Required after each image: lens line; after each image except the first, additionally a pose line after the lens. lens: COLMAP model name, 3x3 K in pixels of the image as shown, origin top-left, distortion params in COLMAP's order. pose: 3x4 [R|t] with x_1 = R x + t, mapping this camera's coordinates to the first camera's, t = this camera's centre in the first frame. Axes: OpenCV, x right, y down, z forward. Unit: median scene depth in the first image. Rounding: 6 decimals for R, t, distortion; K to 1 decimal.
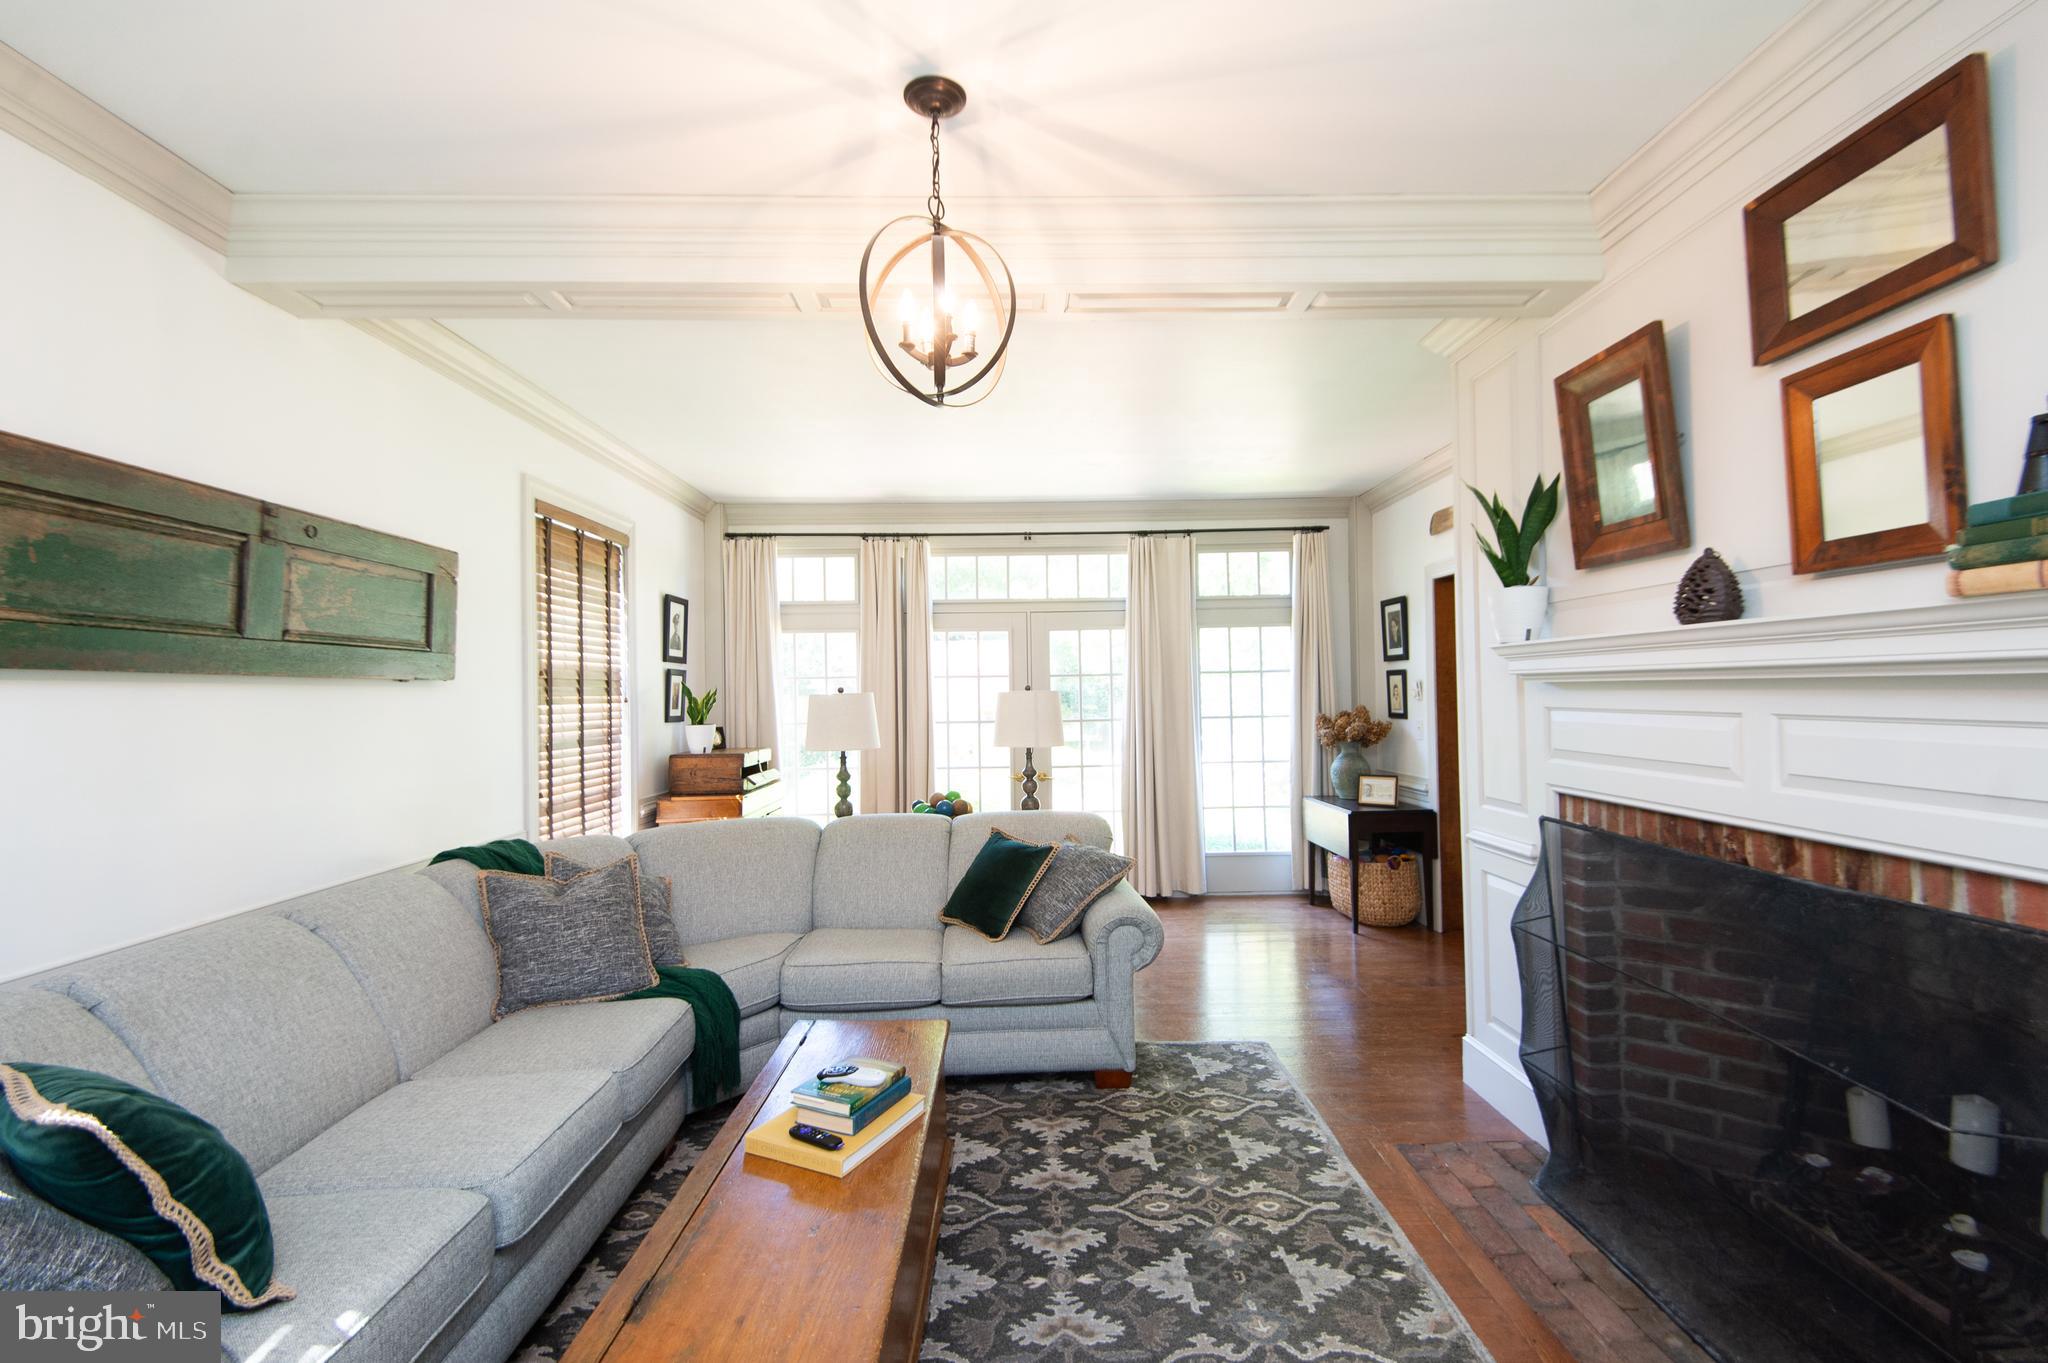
lens RADIAL K [[925.1, 0, 1028.4], [0, 925.1, 684.9], [0, 0, 1]] dist [-0.004477, -0.001000]
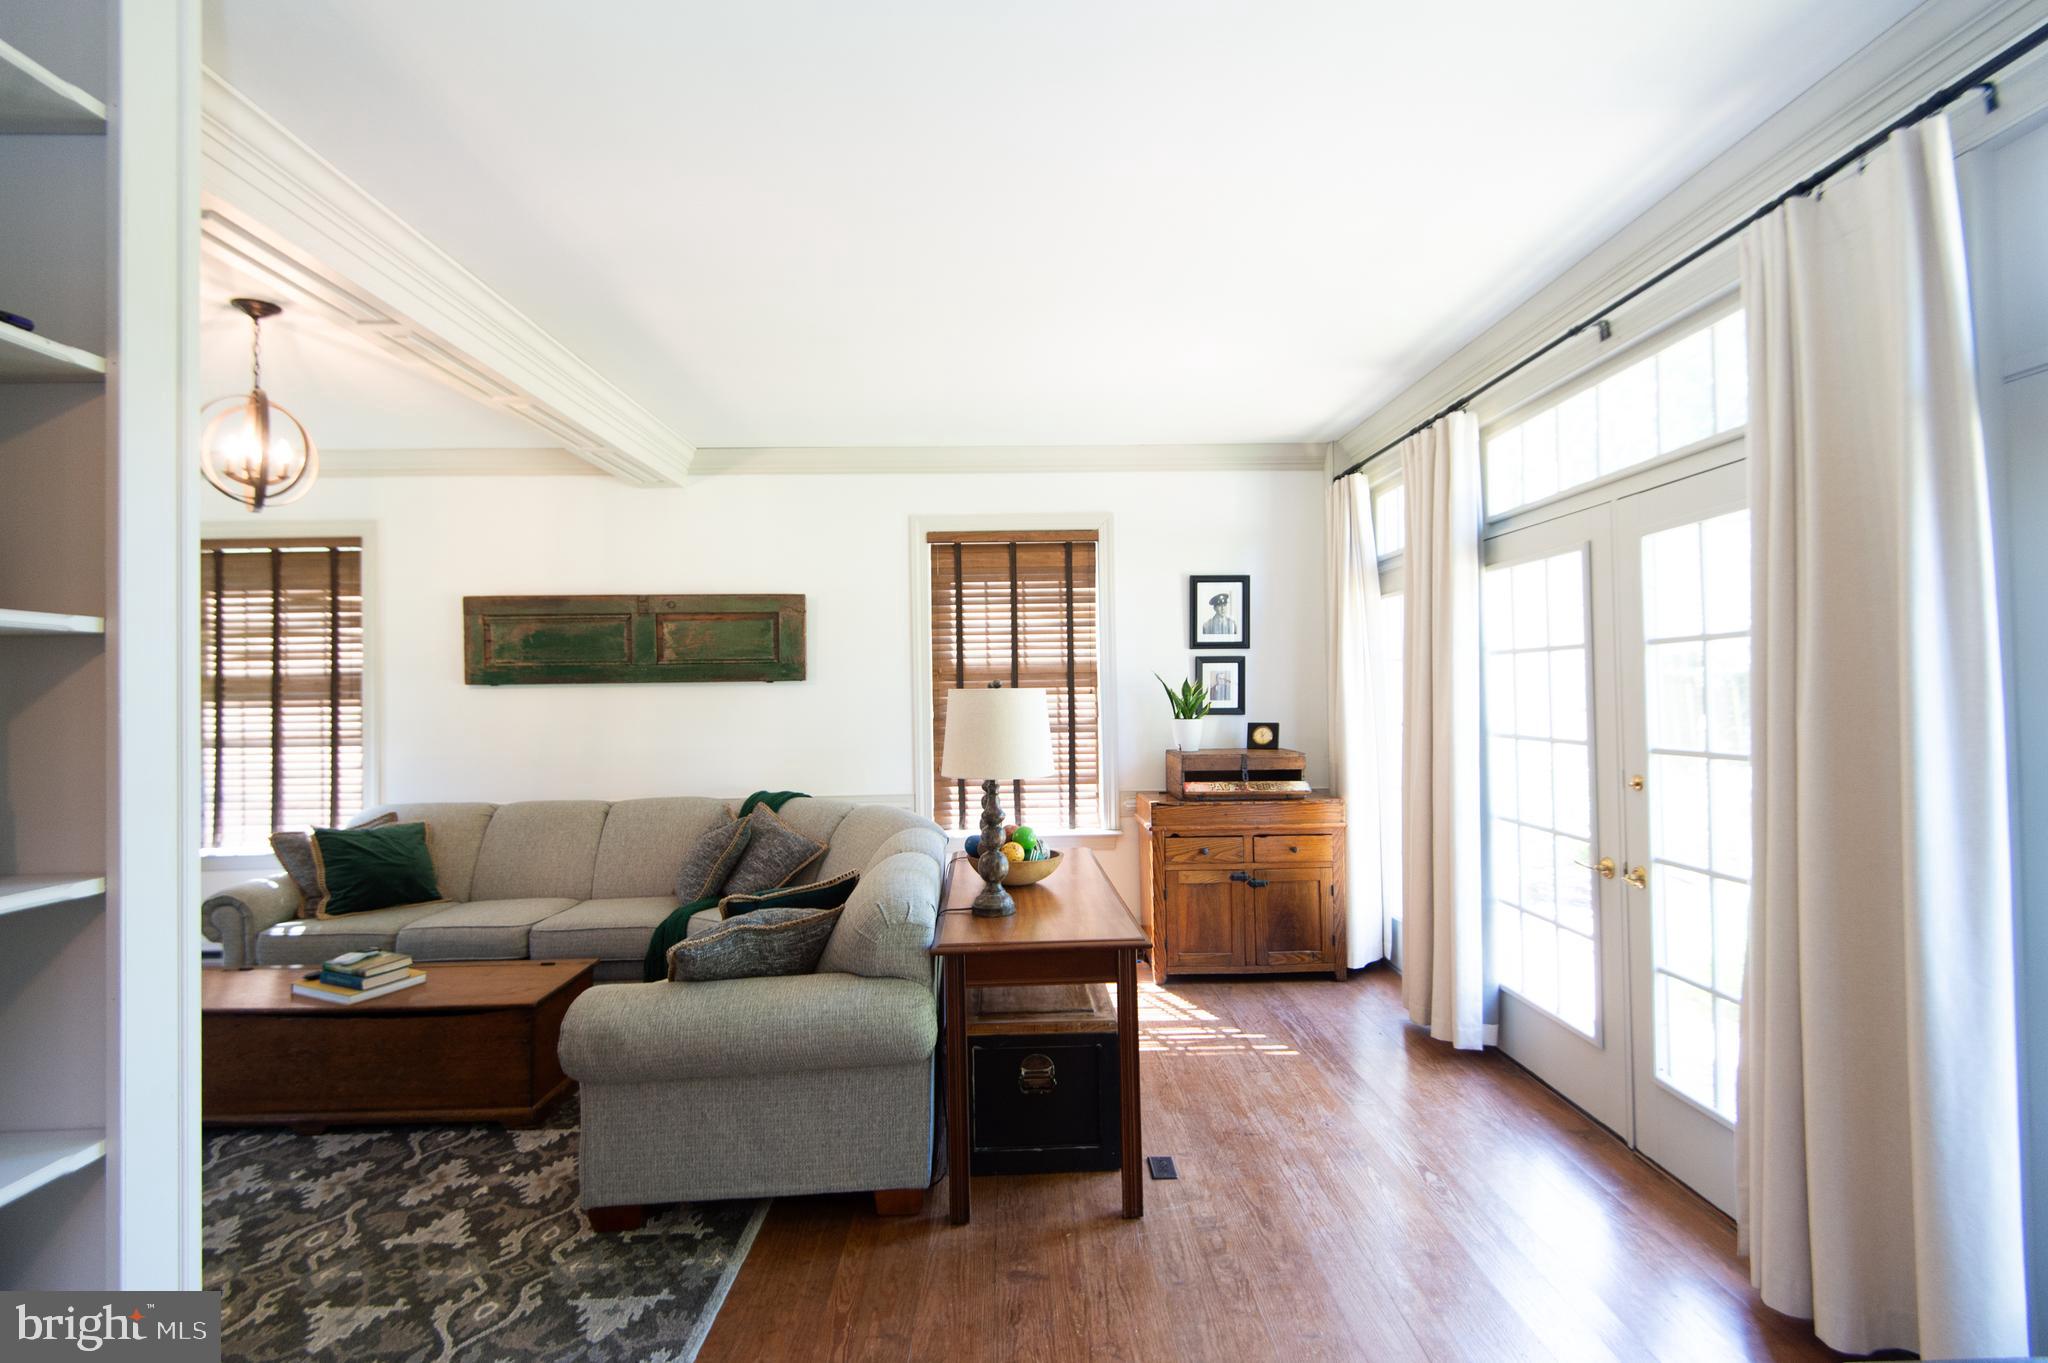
lens RADIAL K [[925.1, 0, 1027.2], [0, 925.1, 678.4], [0, 0, 1]] dist [-0.004477, -0.001000]
pose [[0.002084, 0.002607, -0.999994, 1.004638], [0.024120, 0.999706, 0.002657, -0.005658], [0.999707, -0.024125, 0.002020, 1.599905]]
